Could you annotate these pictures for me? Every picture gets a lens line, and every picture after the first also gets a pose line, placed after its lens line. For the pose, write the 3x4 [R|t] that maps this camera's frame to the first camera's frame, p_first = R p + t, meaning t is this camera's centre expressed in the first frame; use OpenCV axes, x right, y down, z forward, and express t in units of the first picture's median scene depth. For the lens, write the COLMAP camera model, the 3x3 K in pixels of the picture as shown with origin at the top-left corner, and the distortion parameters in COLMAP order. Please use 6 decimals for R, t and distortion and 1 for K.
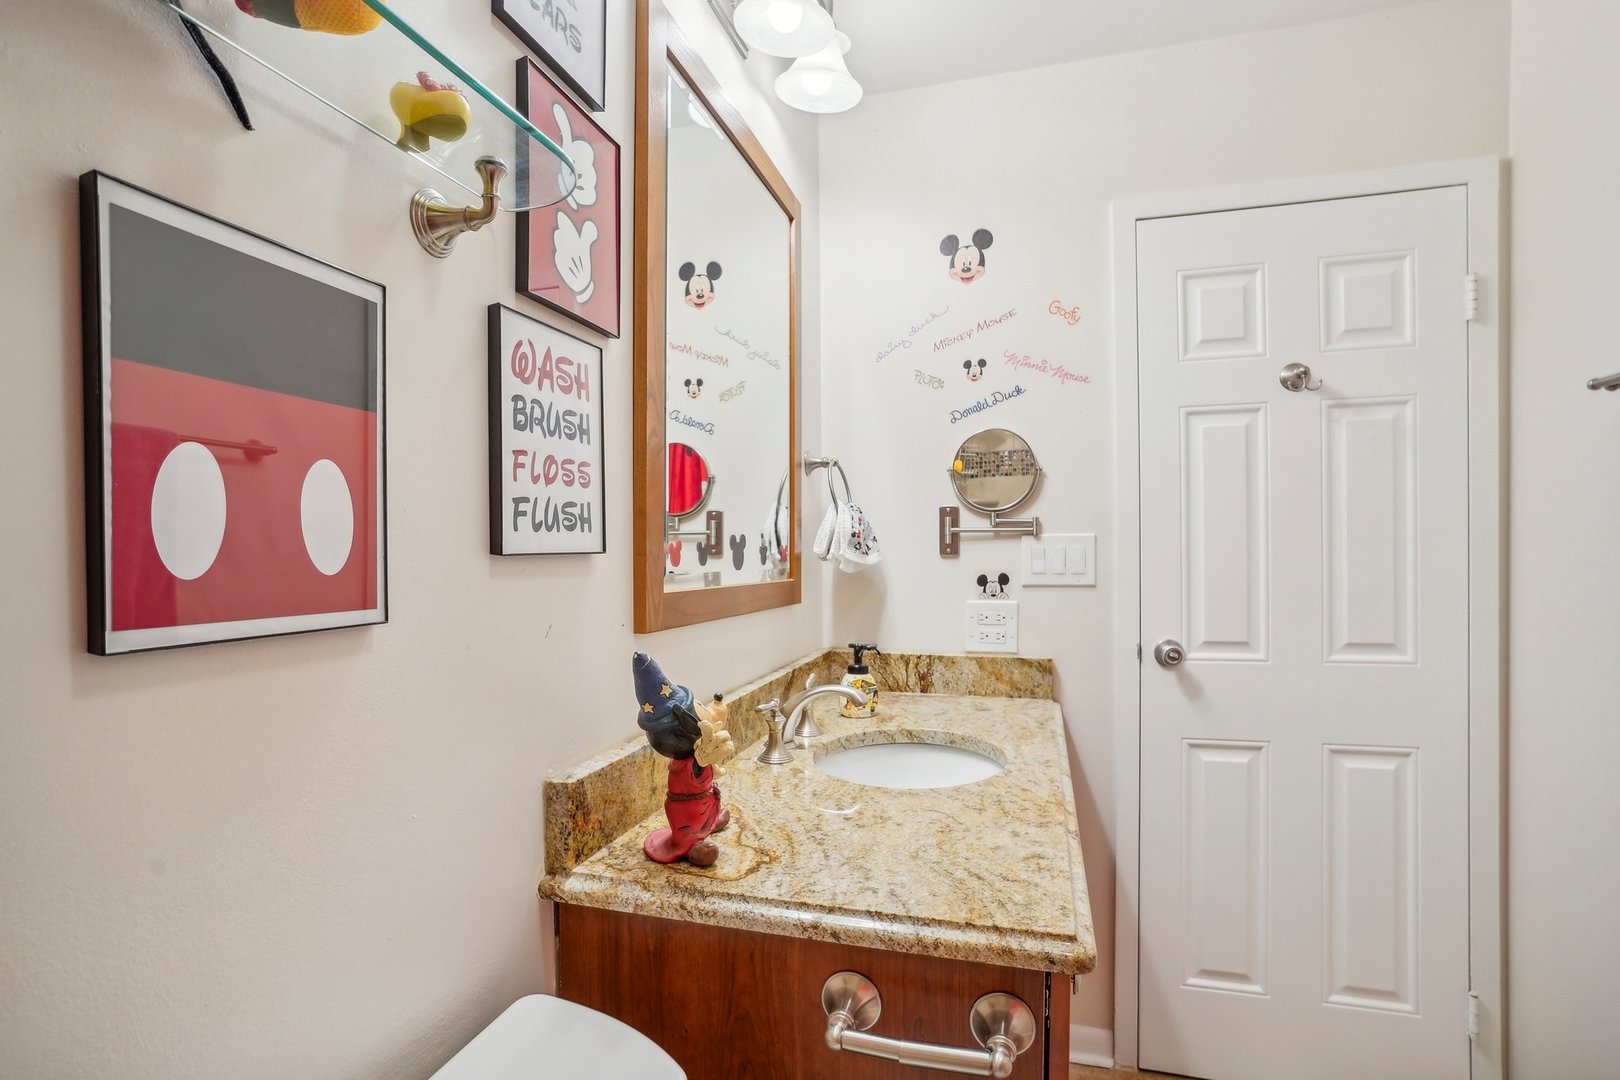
lens RADIAL K [[812.4, 0, 802.9], [0, 812.4, 553.0], [0, 0, 1]] dist [-0.061868, 0.031053]
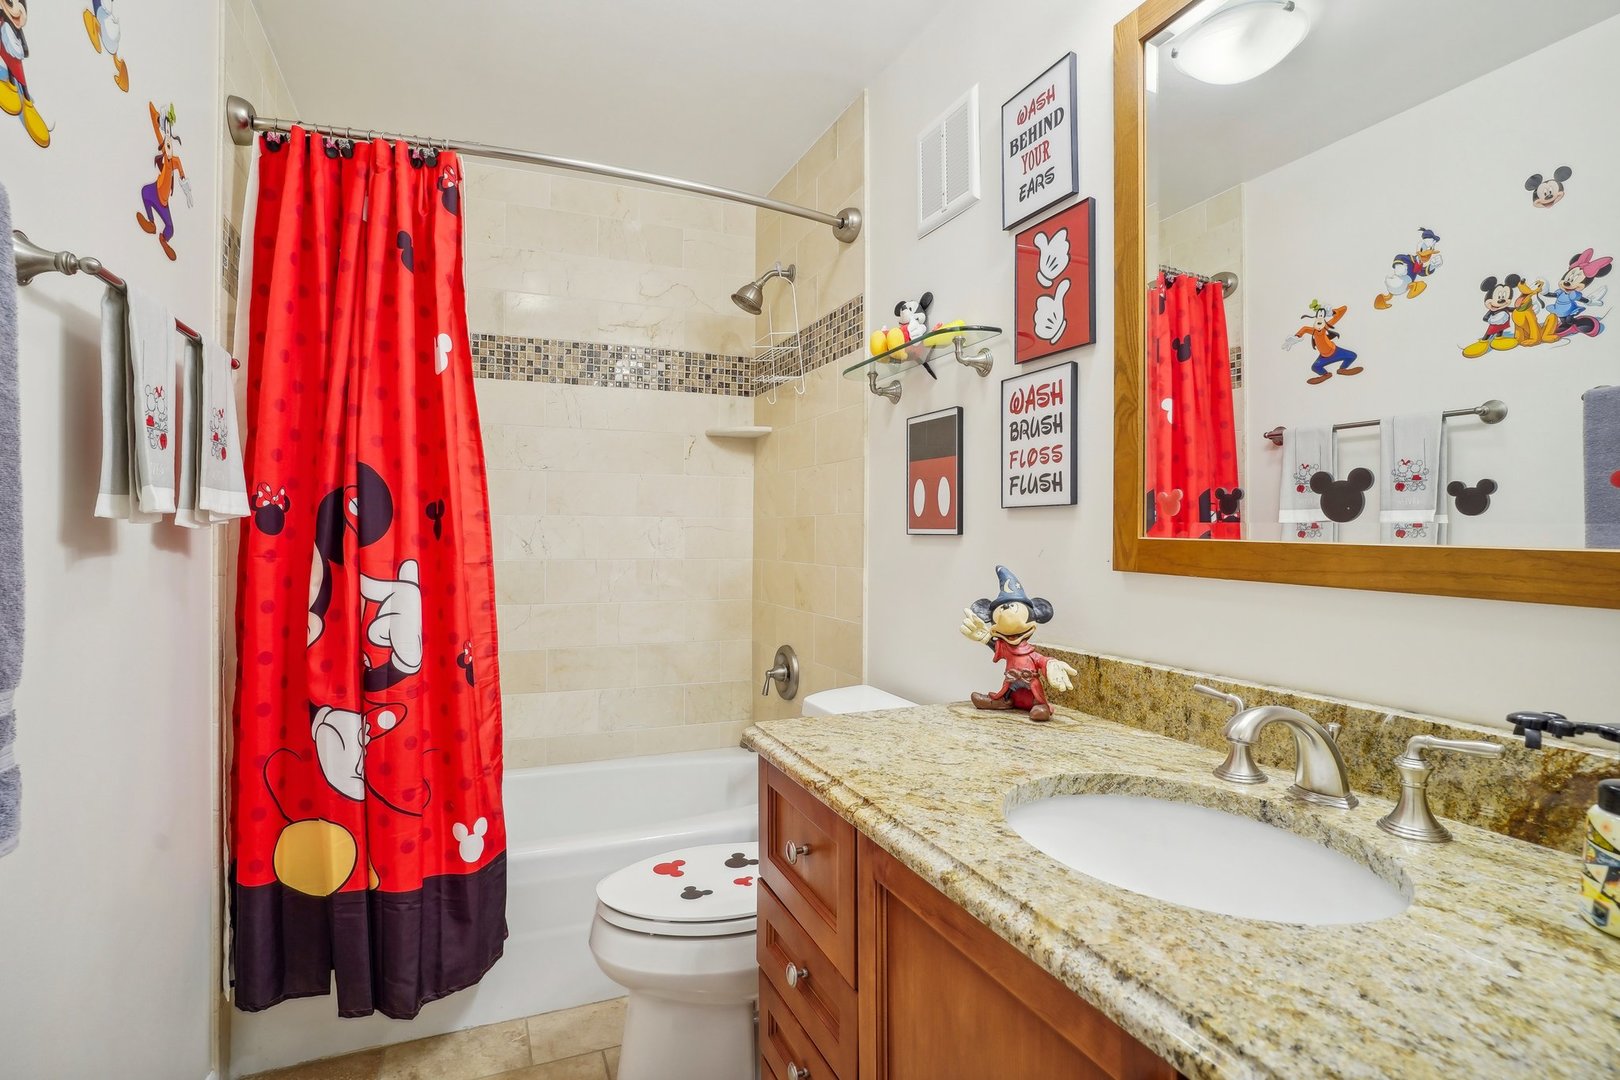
lens RADIAL K [[812.4, 0, 808.0], [0, 812.4, 528.7], [0, 0, 1]] dist [-0.061868, 0.031053]
pose [[-0.775130, 0.003035, -0.631795, 1.076867], [-0.002655, 0.999964, 0.008061, 0.033537], [0.631796, 0.007926, -0.775094, 1.928050]]
